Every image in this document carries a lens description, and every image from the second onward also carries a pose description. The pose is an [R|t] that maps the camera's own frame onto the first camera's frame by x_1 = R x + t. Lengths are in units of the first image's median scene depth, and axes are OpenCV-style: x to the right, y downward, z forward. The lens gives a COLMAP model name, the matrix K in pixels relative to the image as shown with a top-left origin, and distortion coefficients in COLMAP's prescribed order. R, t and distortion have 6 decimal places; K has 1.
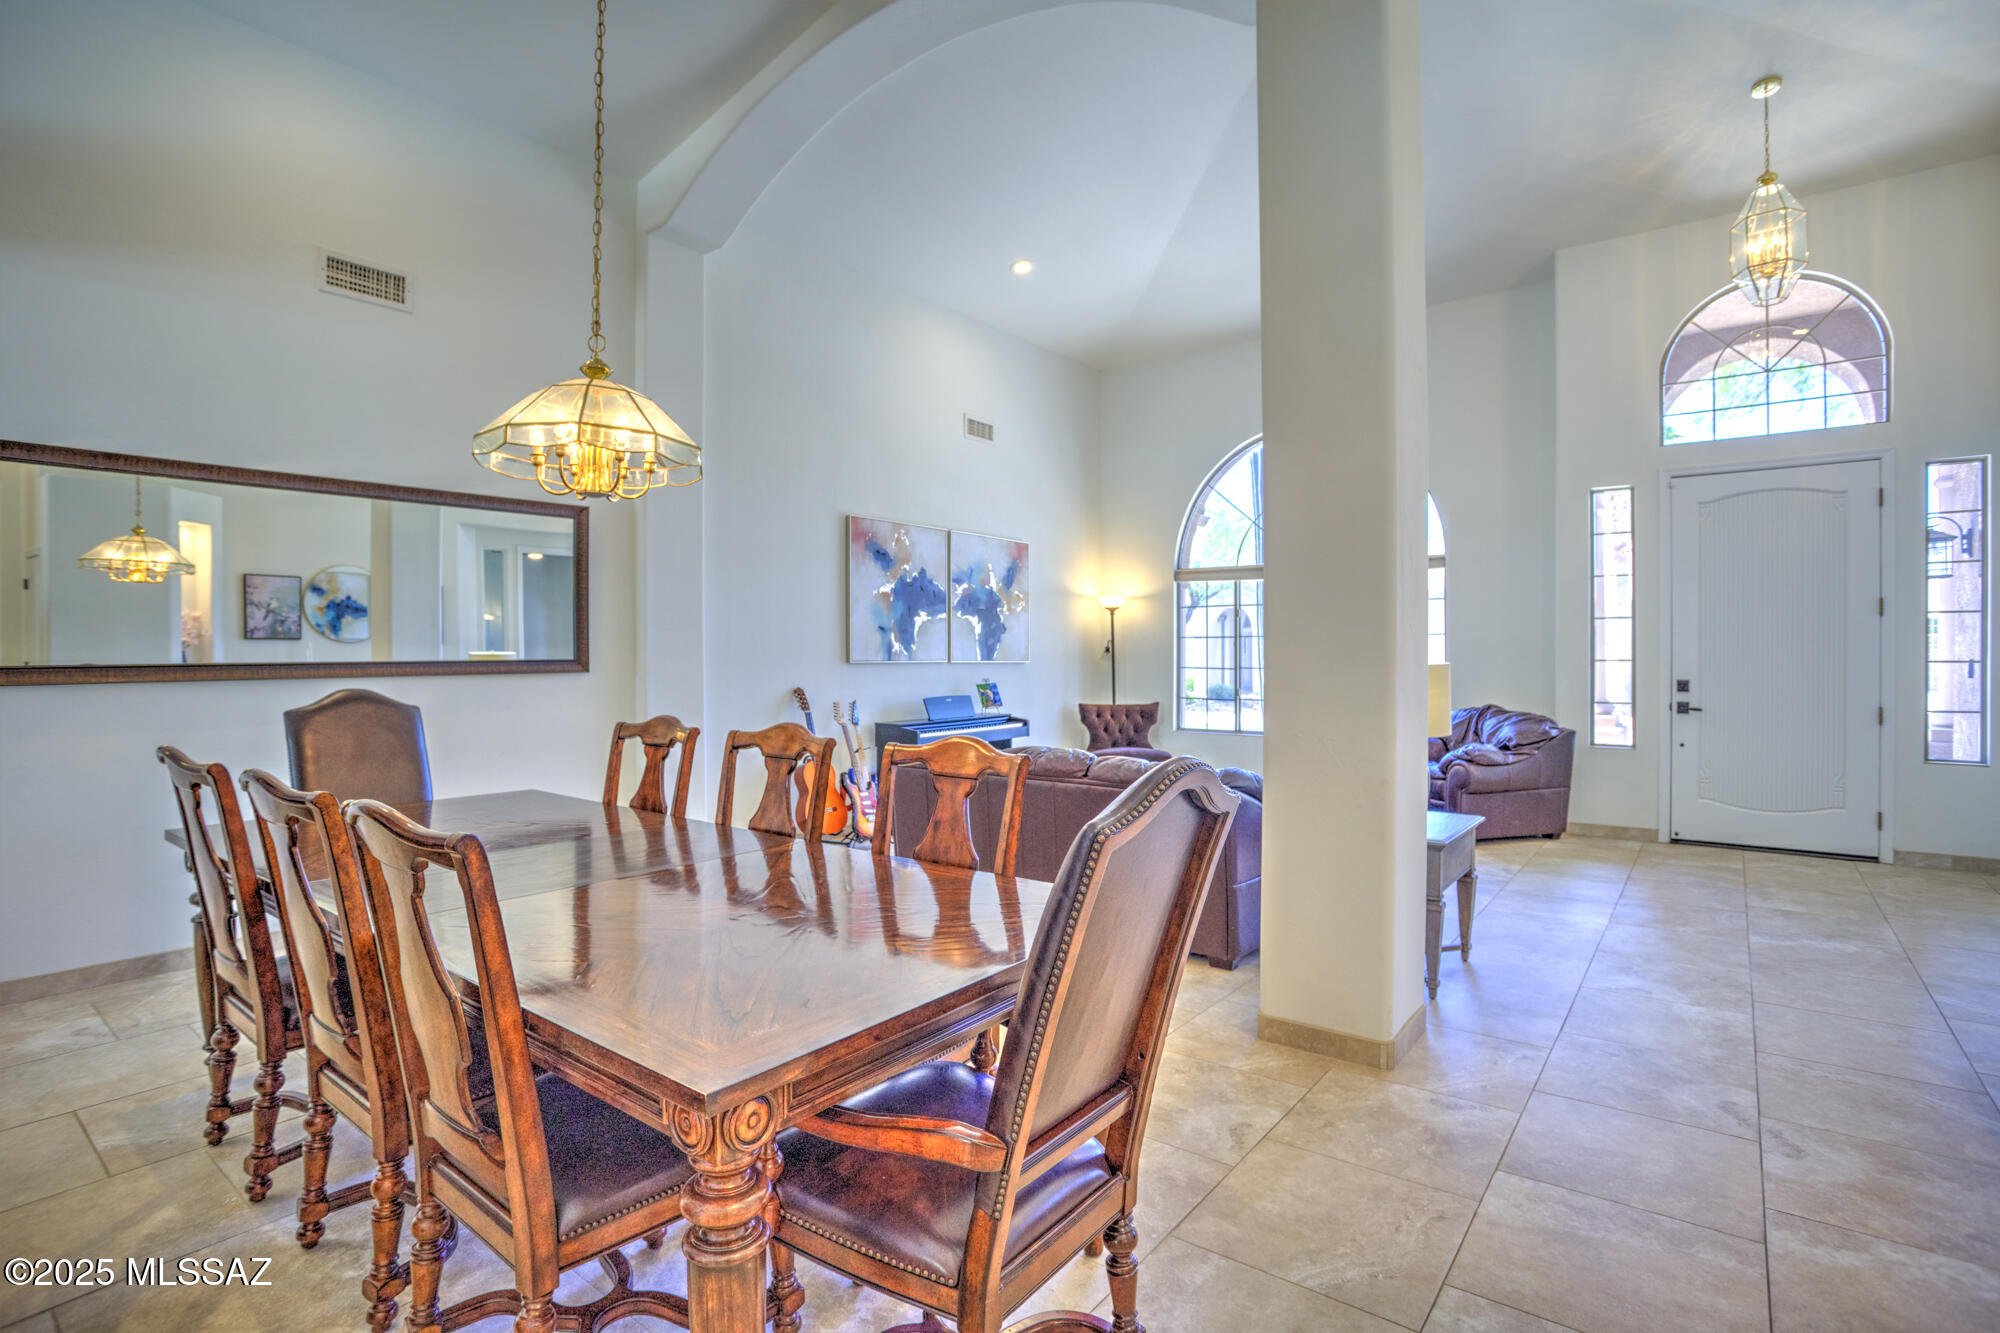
lens RADIAL K [[971.3, 0, 1005.9], [0, 971.3, 664.1], [0, 0, 1]] dist [-0.035923, 0.001127]
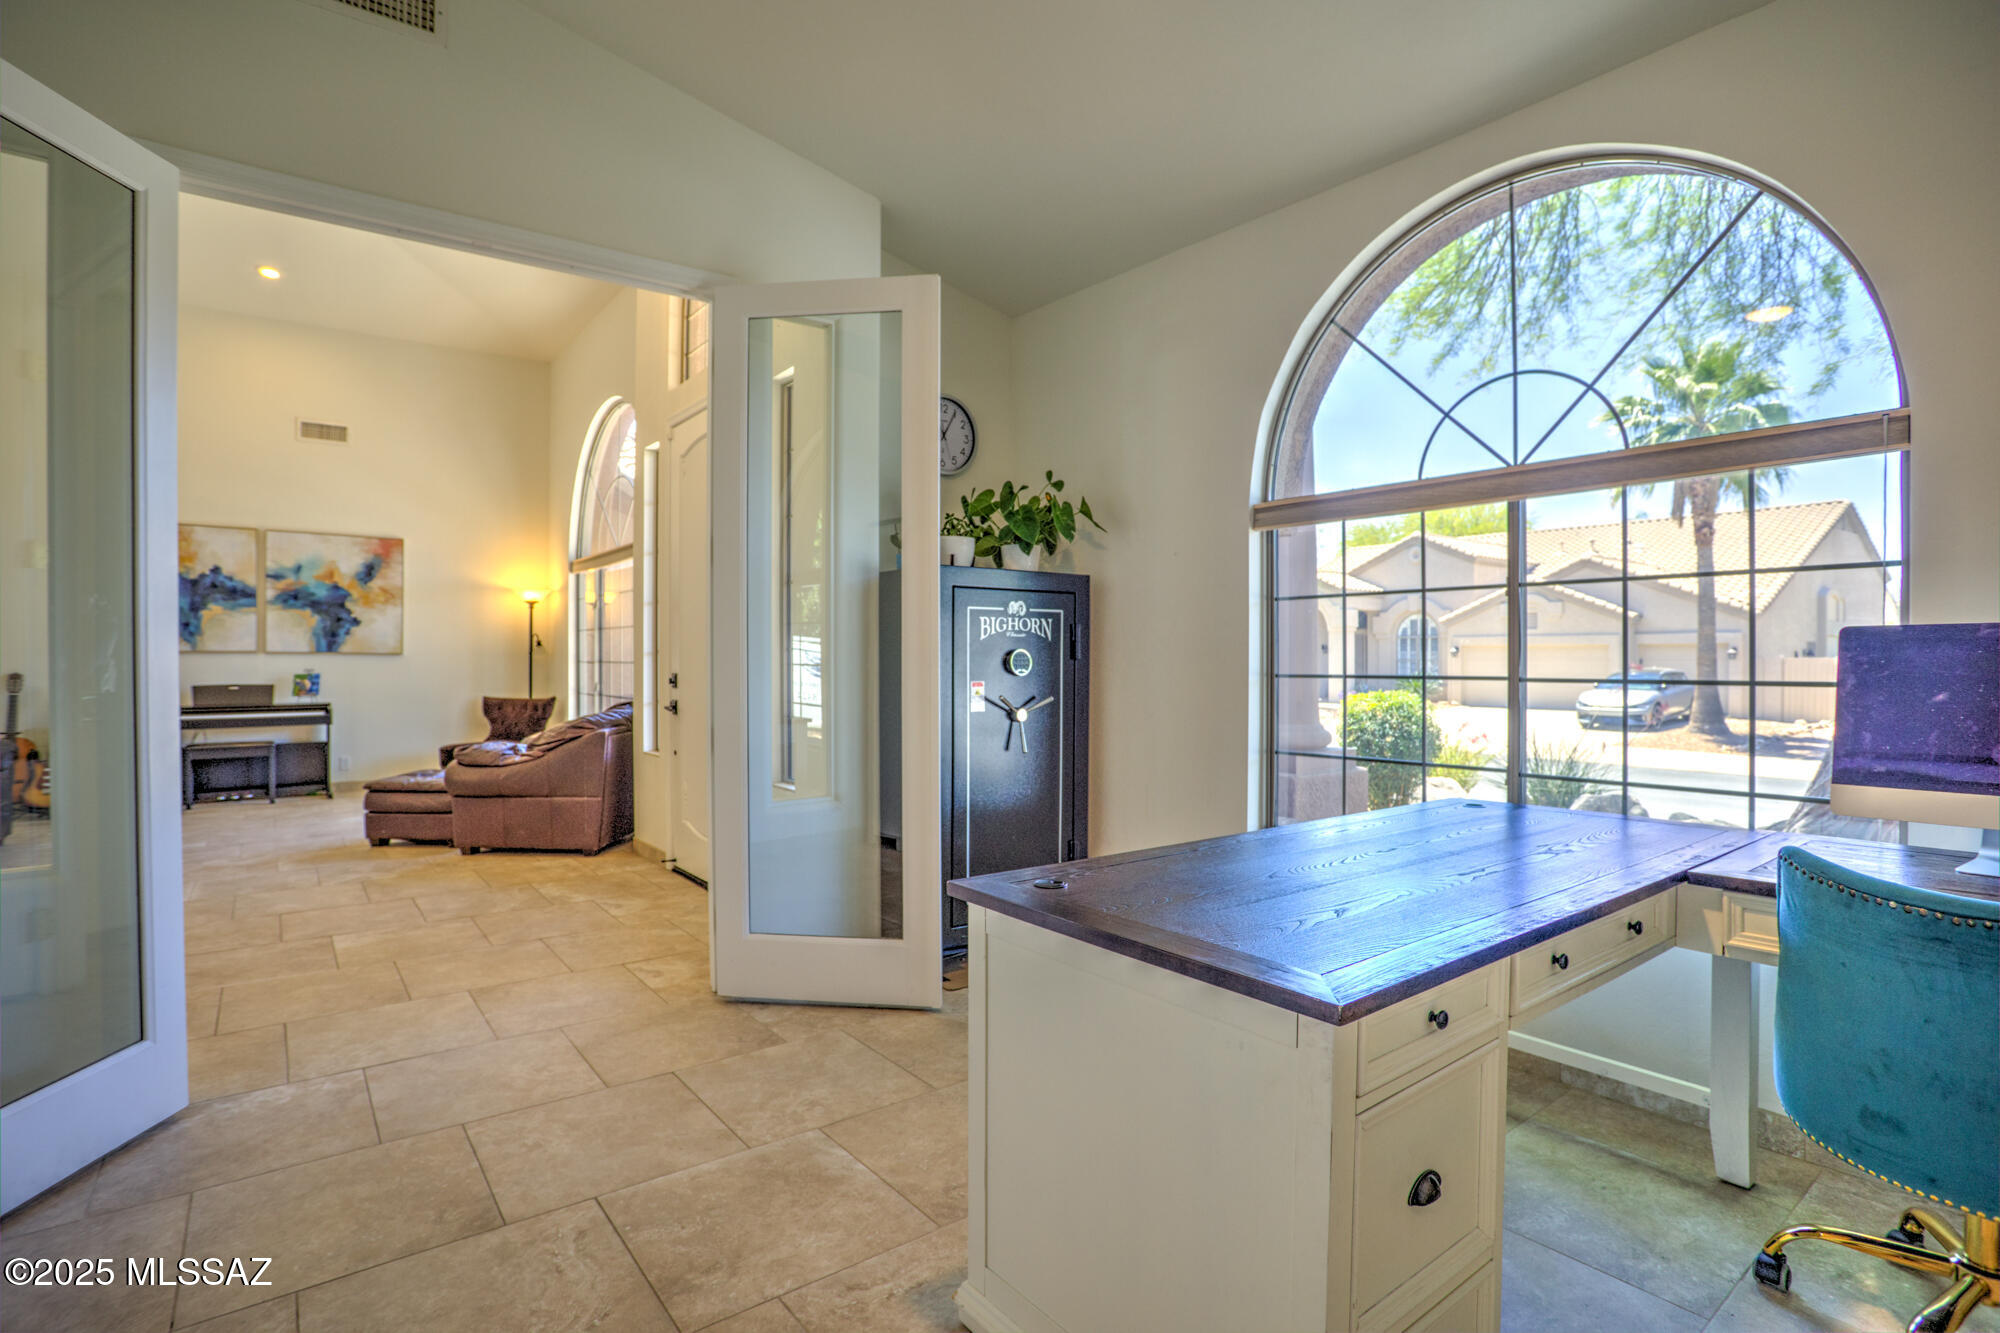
lens RADIAL K [[971.3, 0, 1005.9], [0, 971.3, 664.1], [0, 0, 1]] dist [-0.035923, 0.001127]
pose [[0.970018, 0.001907, -0.243027, 0.958245], [-0.003690, 0.999970, -0.006880, 0.013702], [0.243006, 0.007571, 0.969995, 0.185805]]
